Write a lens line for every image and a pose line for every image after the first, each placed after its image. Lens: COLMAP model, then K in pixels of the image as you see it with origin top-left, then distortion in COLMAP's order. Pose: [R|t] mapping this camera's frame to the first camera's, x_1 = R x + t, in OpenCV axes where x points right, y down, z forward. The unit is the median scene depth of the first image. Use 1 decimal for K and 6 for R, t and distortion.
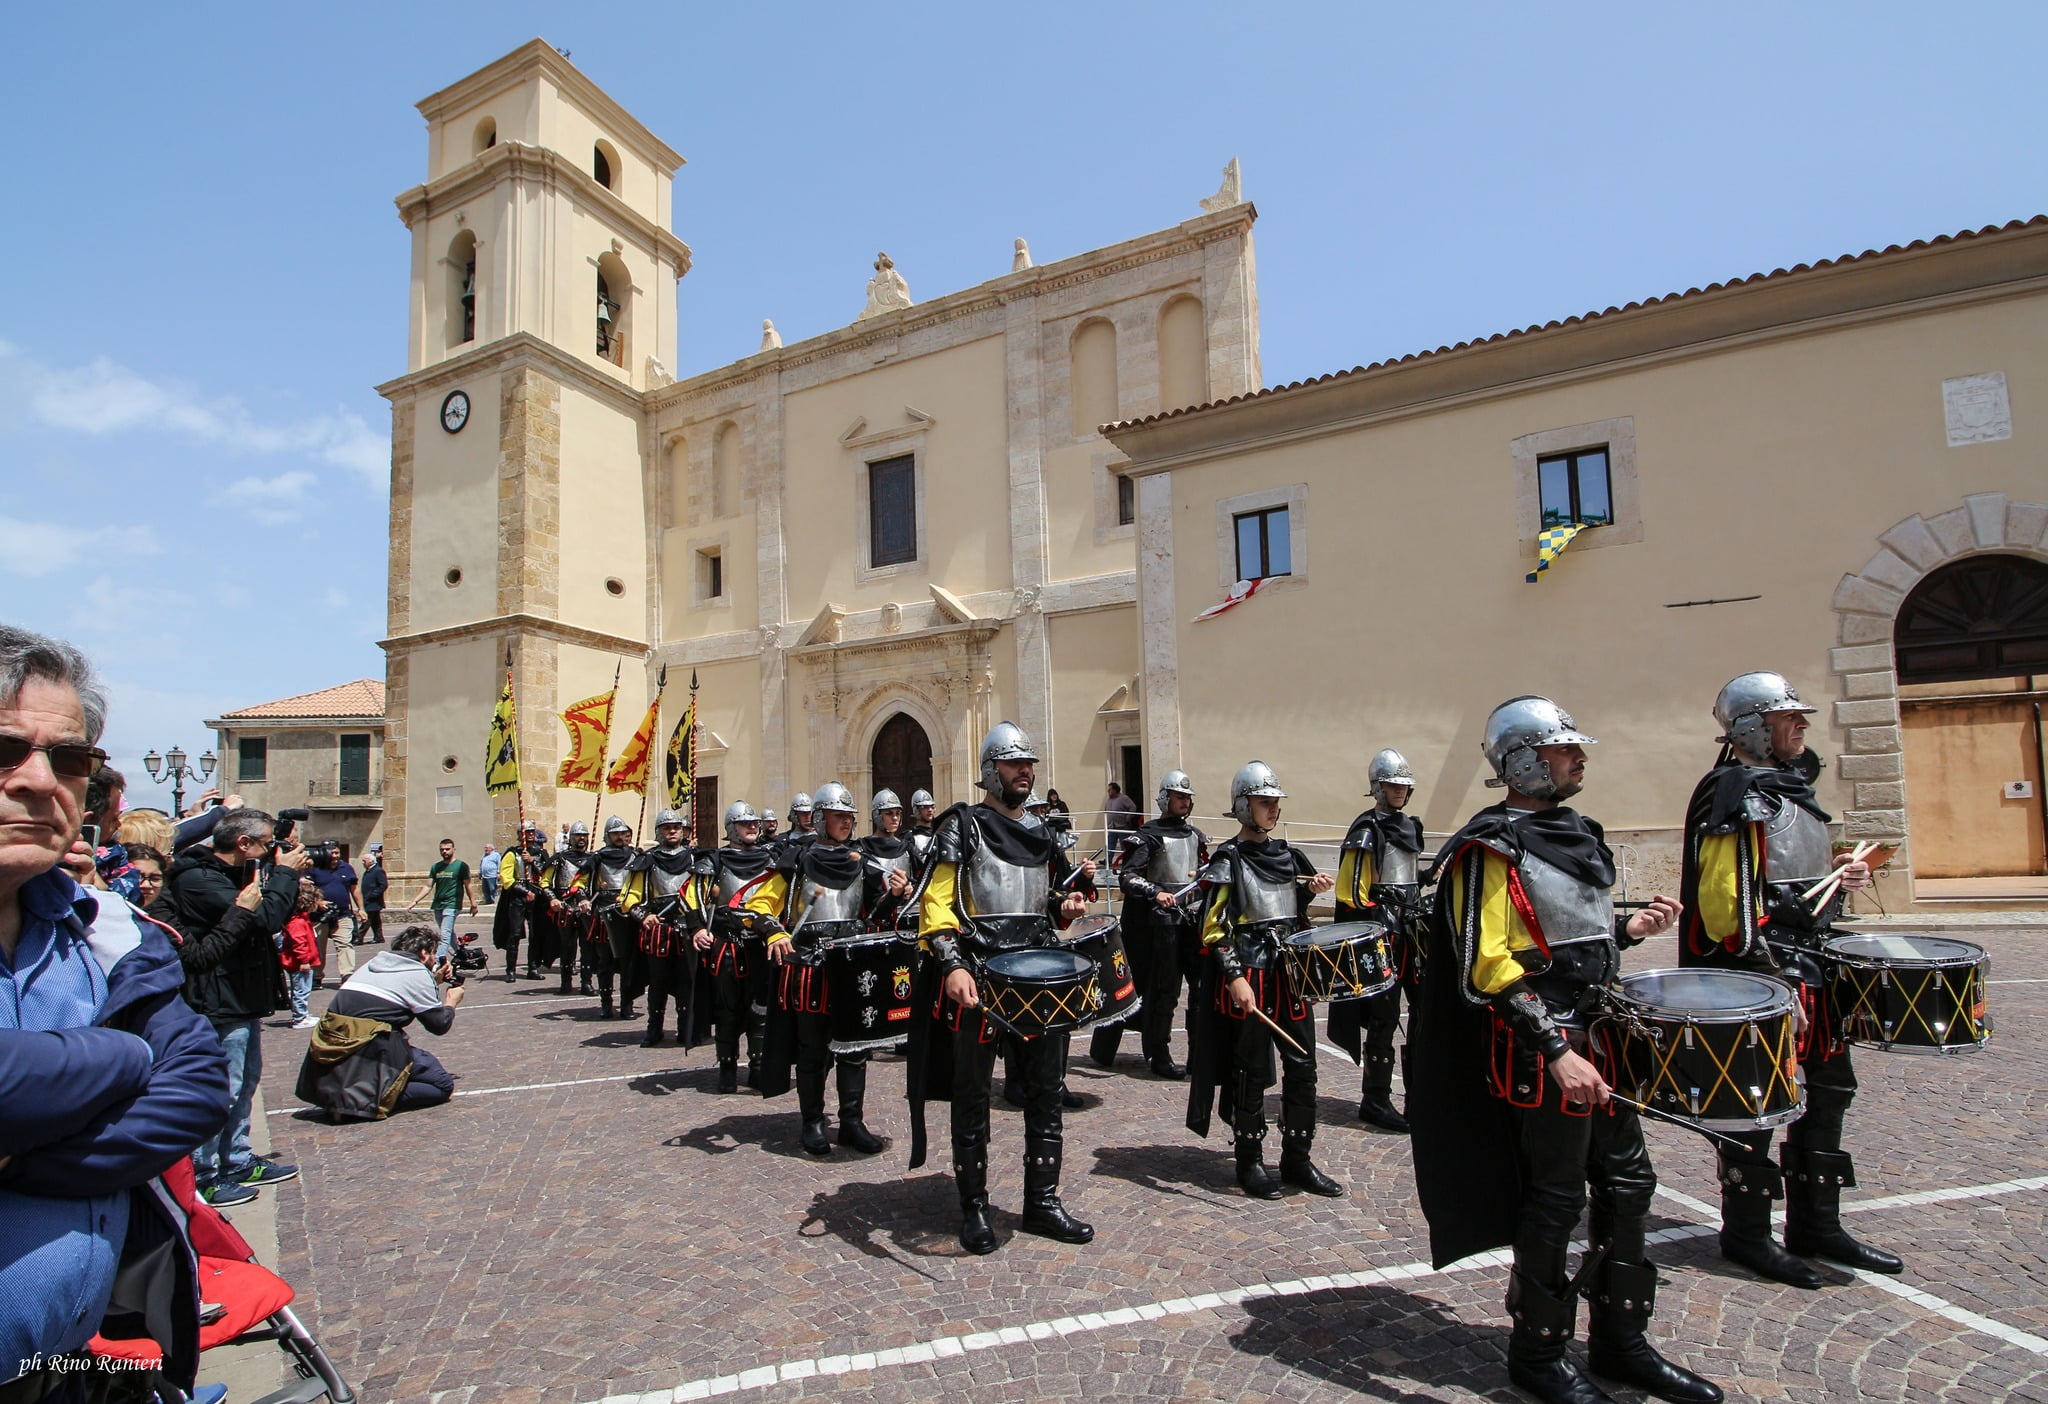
lens RADIAL K [[1233.4, 0, 1024.0], [0, 1233.4, 702.0], [0, 0, 1]] dist [-0.005644, -0.000948]
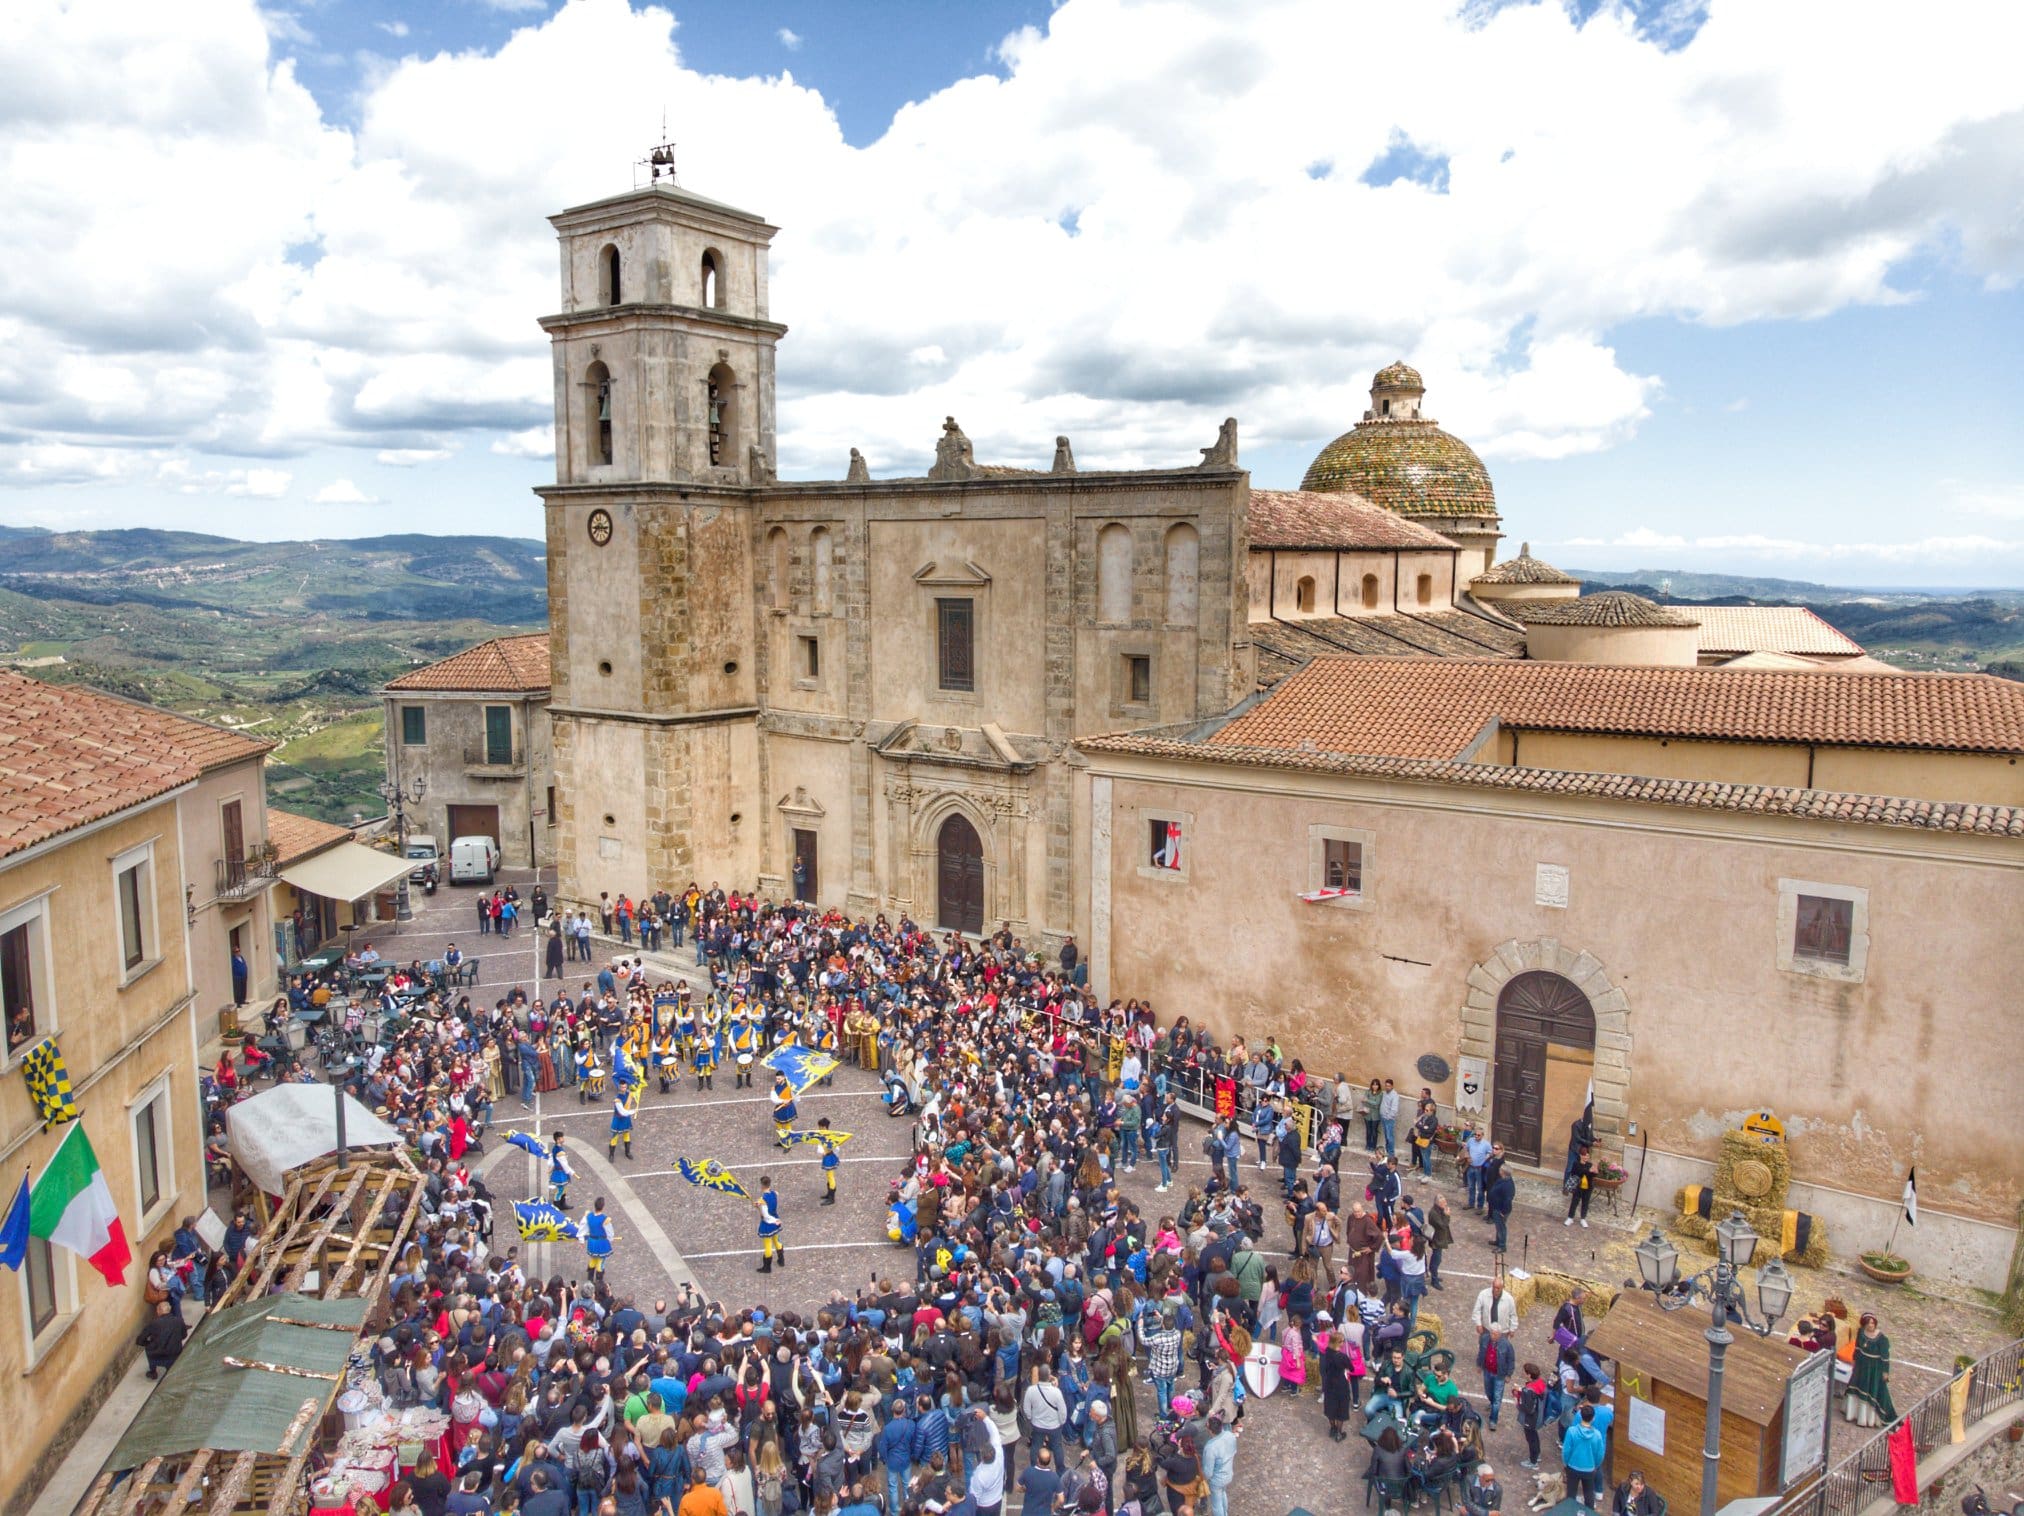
lens RADIAL K [[1508.8, 0, 1012.0], [0, 1508.8, 758.0], [0, 0, 1]] dist [0.002726, -0.000035]
pose [[0.993527, 0.046722, -0.103544, 0.105093], [-0.023148, 0.975646, 0.218128, -0.365082], [0.111213, -0.214320, 0.970412, -0.453671]]
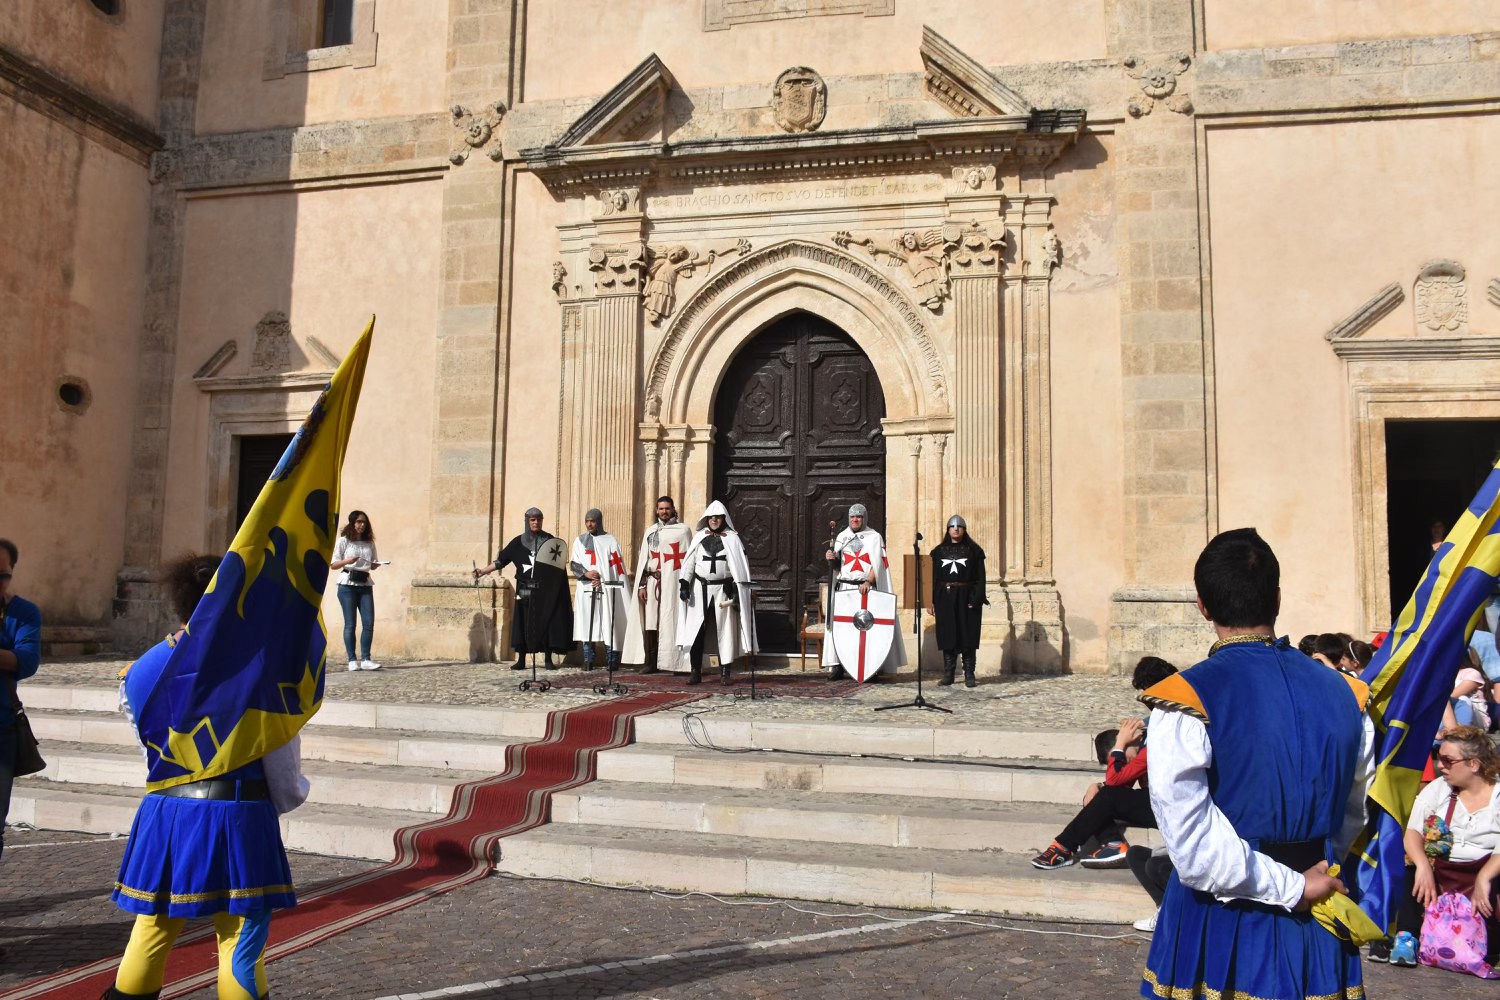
lens RADIAL K [[1232.7, 0, 750.0], [0, 1232.7, 500.0], [0, 0, 1]] dist [-0.120268, 0.089312]
pose [[0.950851, 0.072317, 0.301085, -0.237612], [-0.070132, 0.997374, -0.018073, 0.083720], [-0.301602, -0.003931, 0.953426, 0.539320]]
